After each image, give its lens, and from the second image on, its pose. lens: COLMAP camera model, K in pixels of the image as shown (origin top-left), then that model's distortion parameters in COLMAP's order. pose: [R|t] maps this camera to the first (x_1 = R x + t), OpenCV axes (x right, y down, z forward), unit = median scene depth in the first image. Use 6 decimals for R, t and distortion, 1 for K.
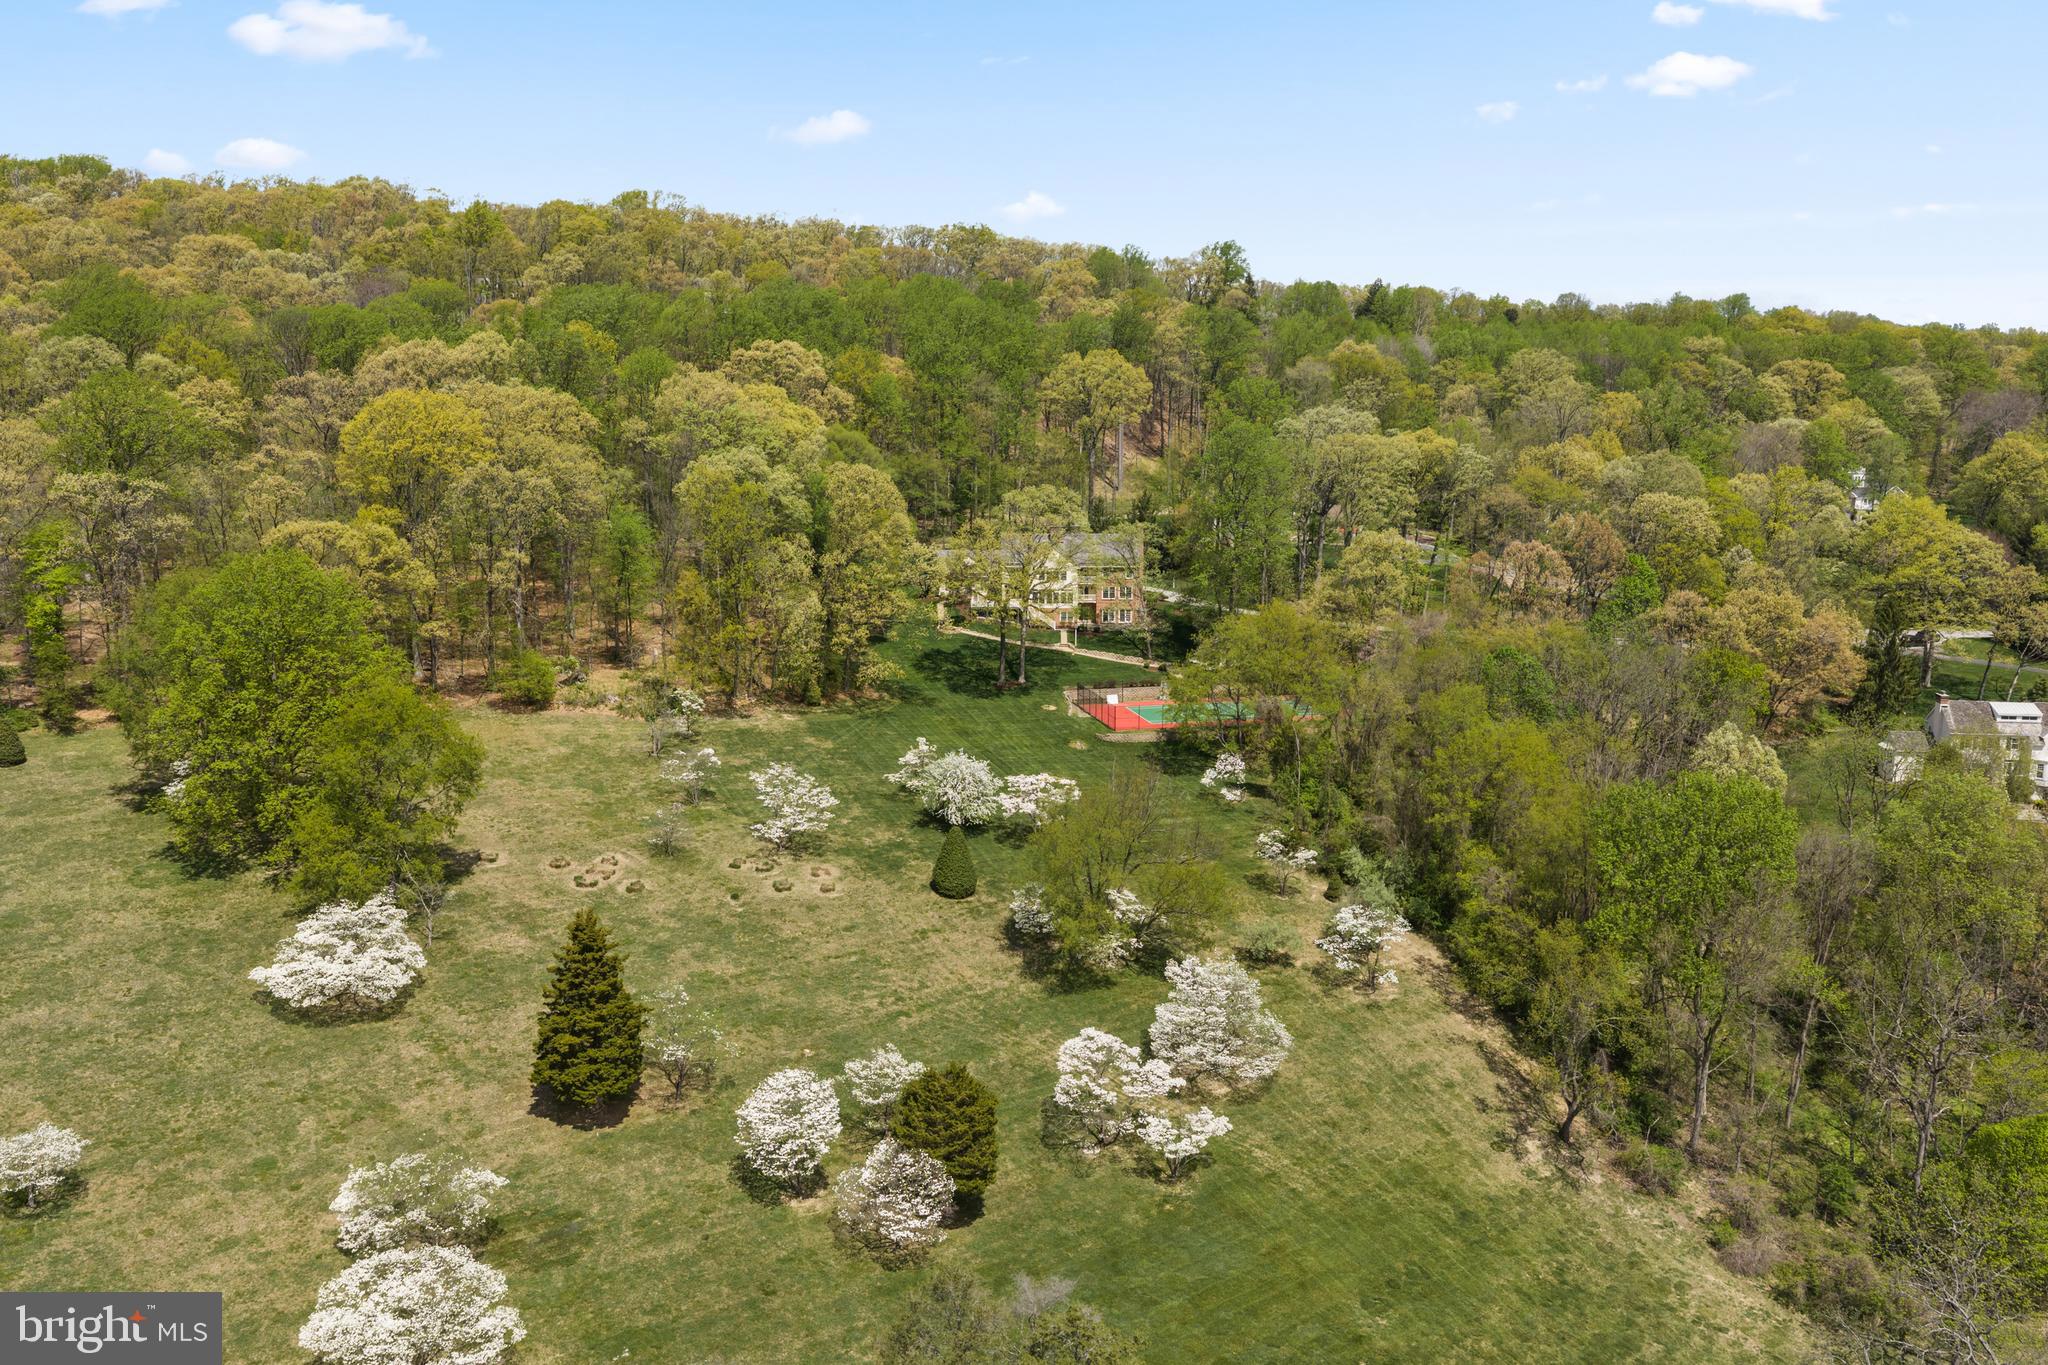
lens RADIAL K [[1692.7, 0, 1032.1], [0, 1692.7, 711.5], [0, 0, 1]] dist [0.007914, -0.012993]
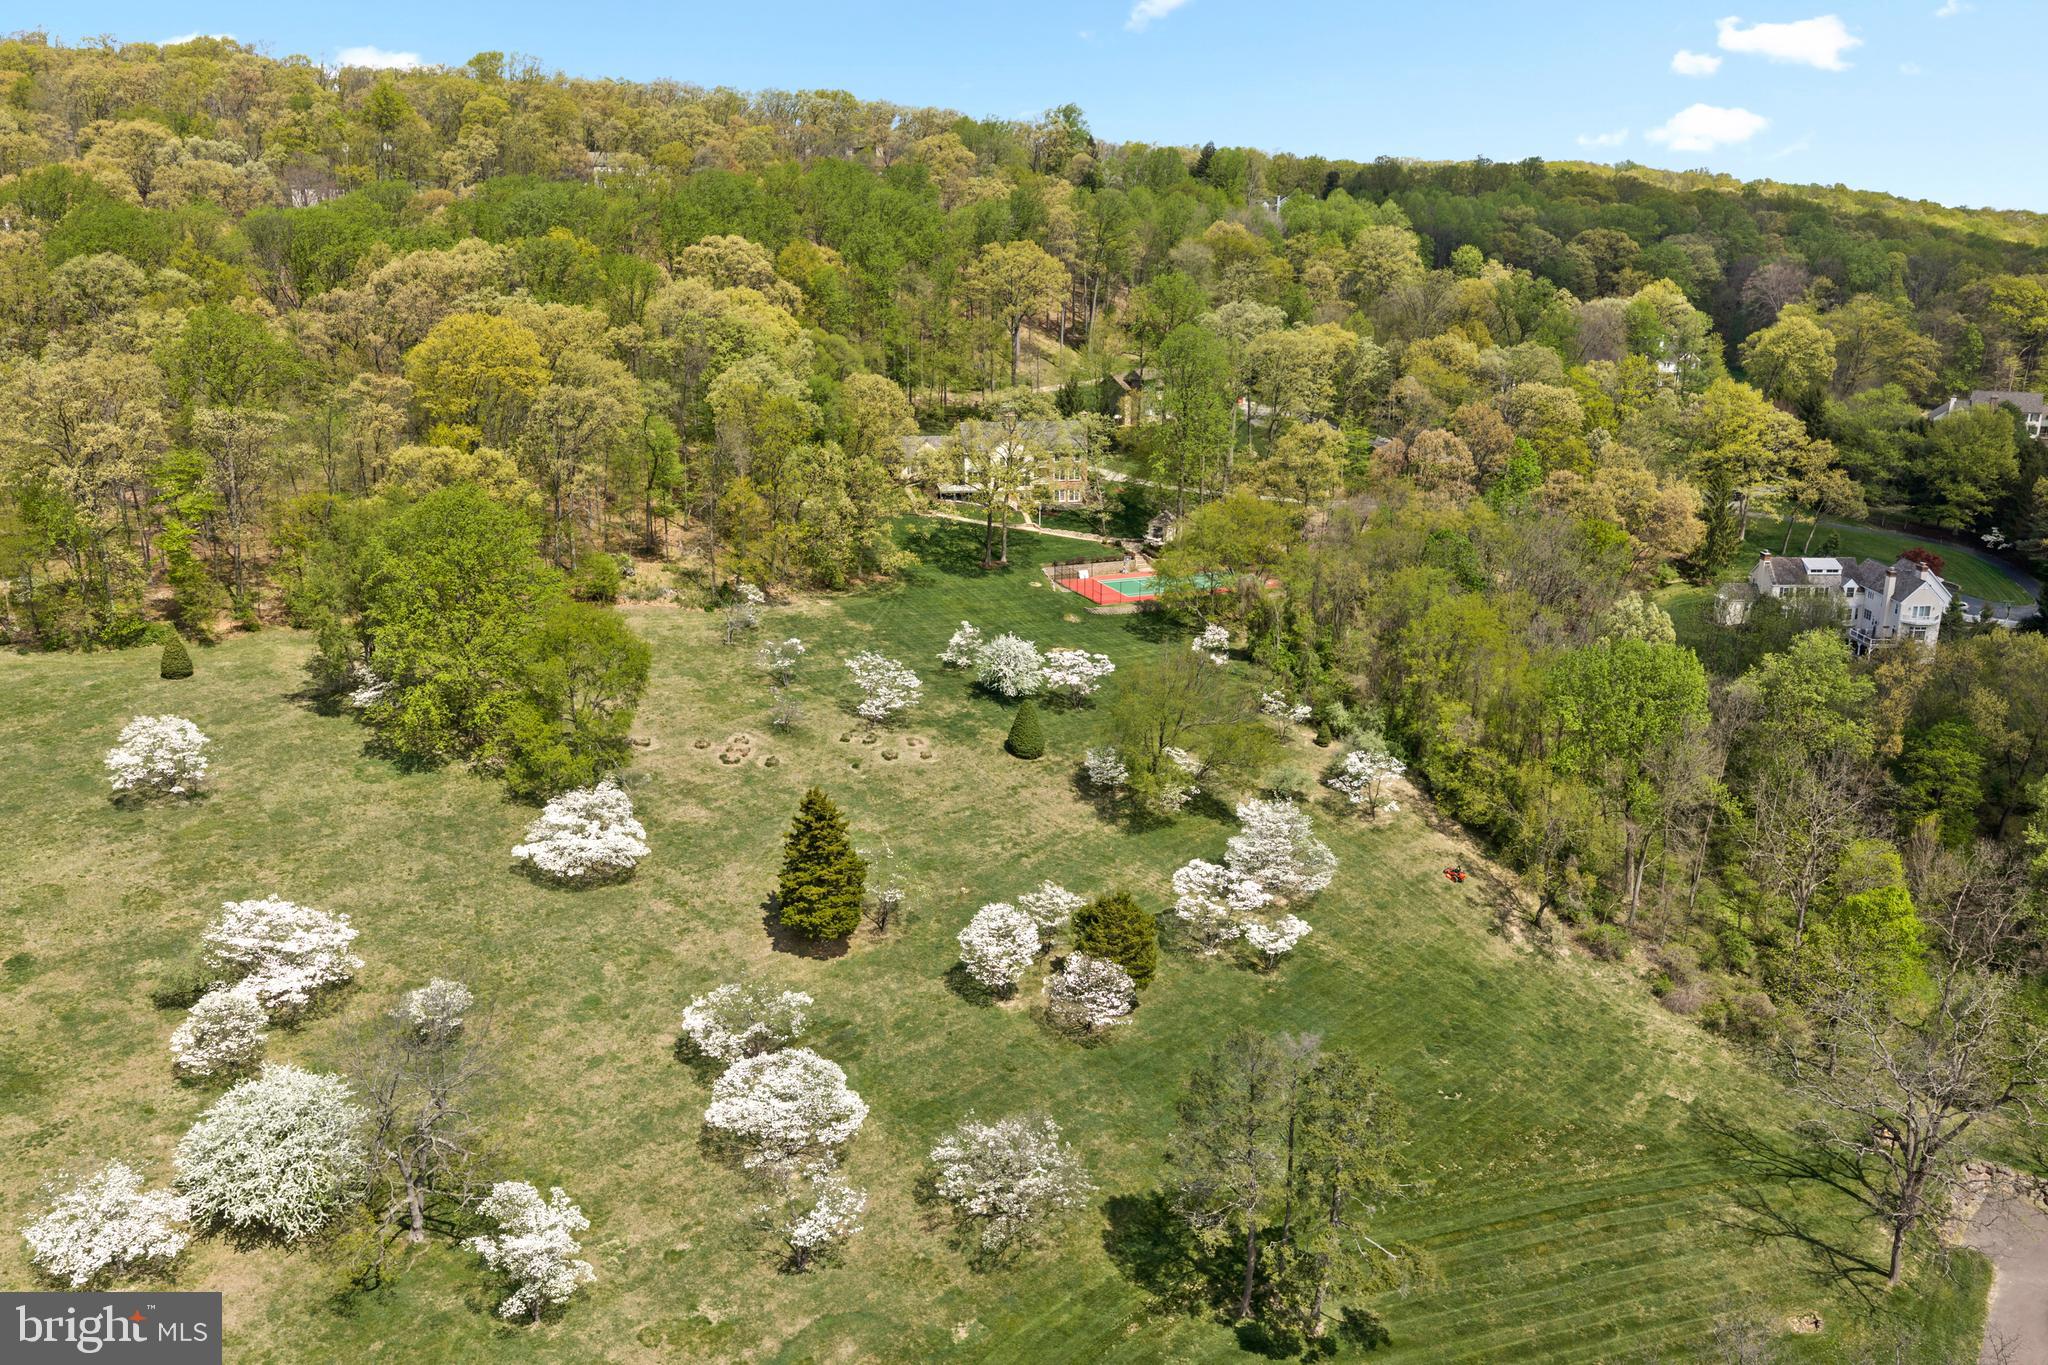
lens RADIAL K [[1681.5, 0, 1032.3], [0, 1681.5, 718.6], [0, 0, 1]] dist [0.014835, -0.020170]
pose [[0.990025, -0.040841, 0.134845, -0.194980], [0.026382, 0.993874, 0.107322, -0.044763], [-0.138402, -0.102694, 0.985037, -0.171459]]
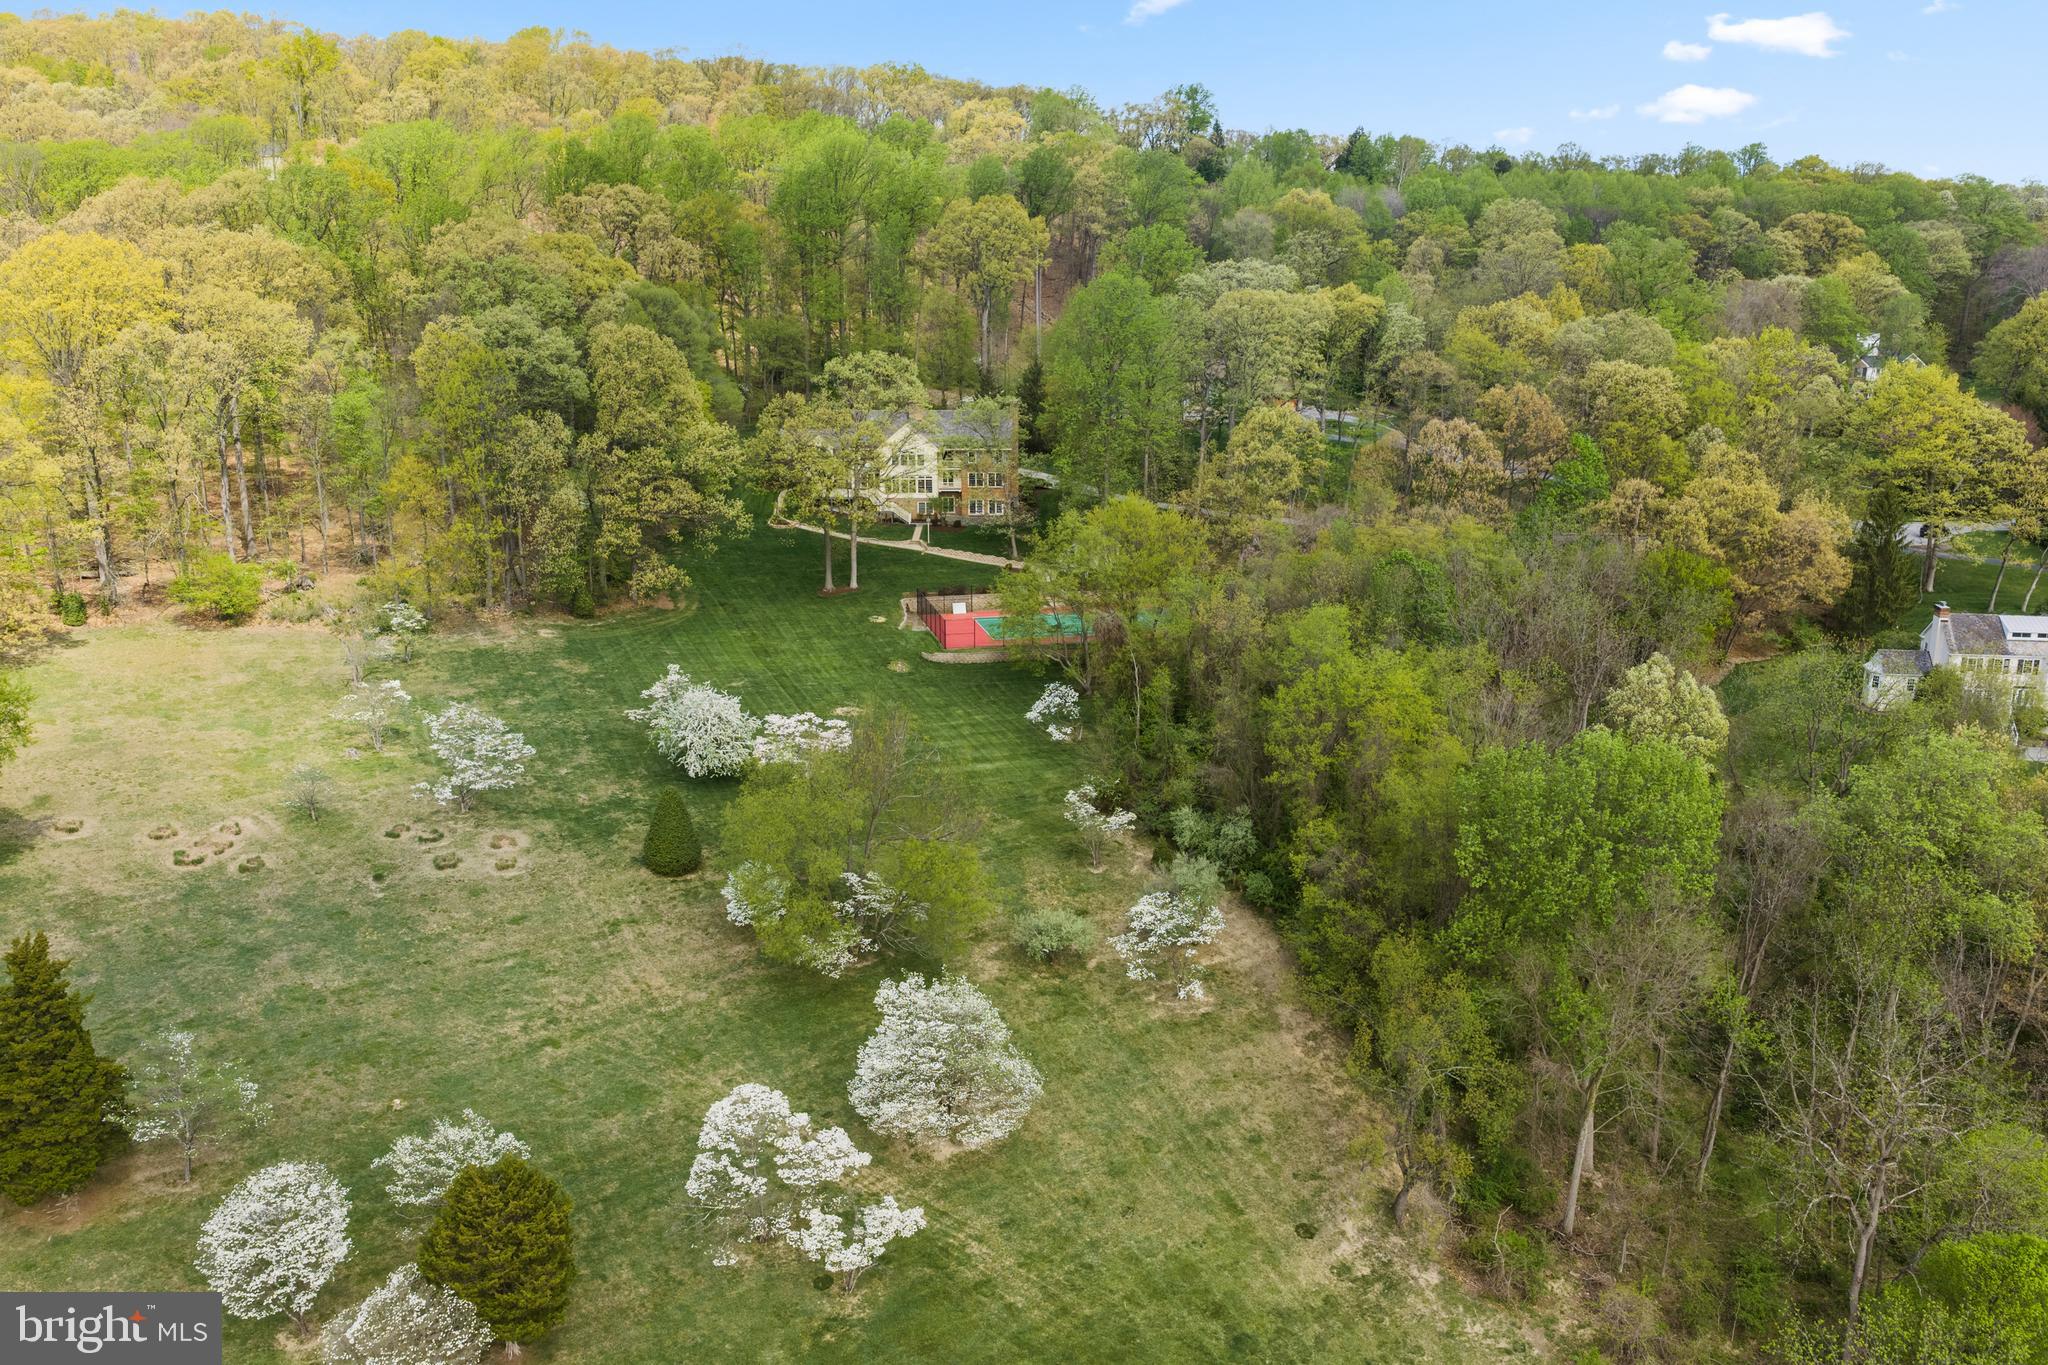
lens RADIAL K [[1681.5, 0, 1032.3], [0, 1681.5, 718.6], [0, 0, 1]] dist [0.014835, -0.020170]
pose [[0.999914, 0.001846, -0.013000, 0.128713], [-0.000825, 0.996944, 0.078116, -0.024033], [0.013105, -0.078098, 0.996860, 0.210435]]
